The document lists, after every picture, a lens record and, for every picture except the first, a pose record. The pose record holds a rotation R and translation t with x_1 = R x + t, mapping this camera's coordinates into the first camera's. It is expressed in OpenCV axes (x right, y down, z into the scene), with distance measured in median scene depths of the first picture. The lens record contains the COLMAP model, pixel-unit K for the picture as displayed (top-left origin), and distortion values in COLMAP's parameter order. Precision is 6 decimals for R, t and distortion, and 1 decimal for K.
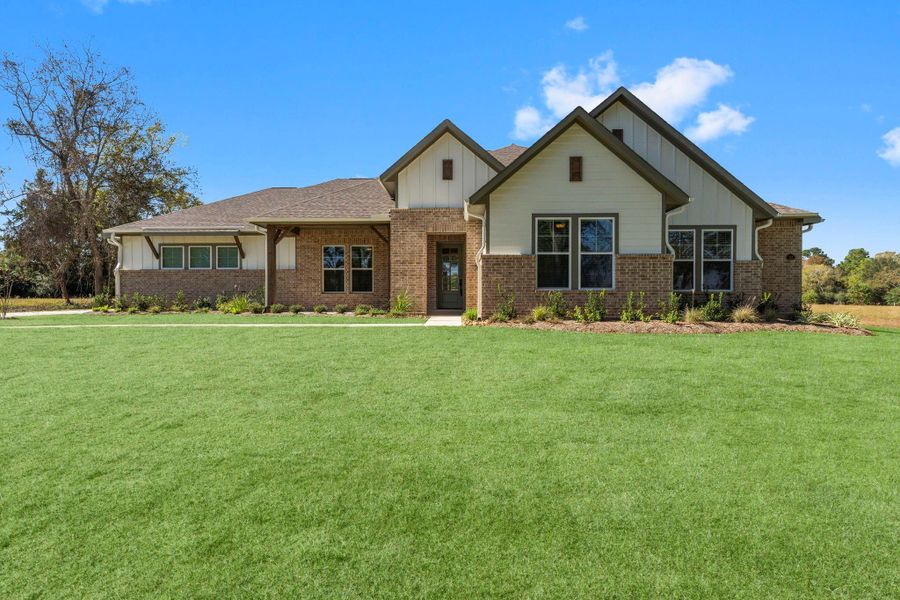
lens RADIAL K [[369.7, 0, 449.8], [0, 369.7, 302.8], [0, 0, 1]] dist [-0.001391, 0.000057]
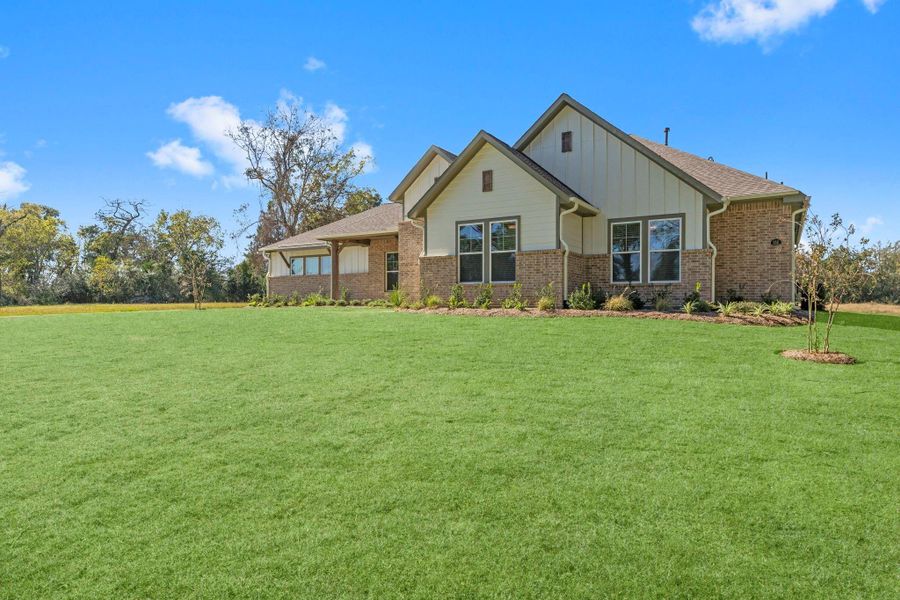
lens RADIAL K [[369.7, 0, 449.5], [0, 369.7, 299.9], [0, 0, 1]] dist [-0.001391, 0.000057]
pose [[0.932759, -0.004761, -0.360469, 0.627473], [0.002314, 0.999971, -0.007220, 0.024607], [0.360493, 0.005900, 0.932743, -0.135585]]
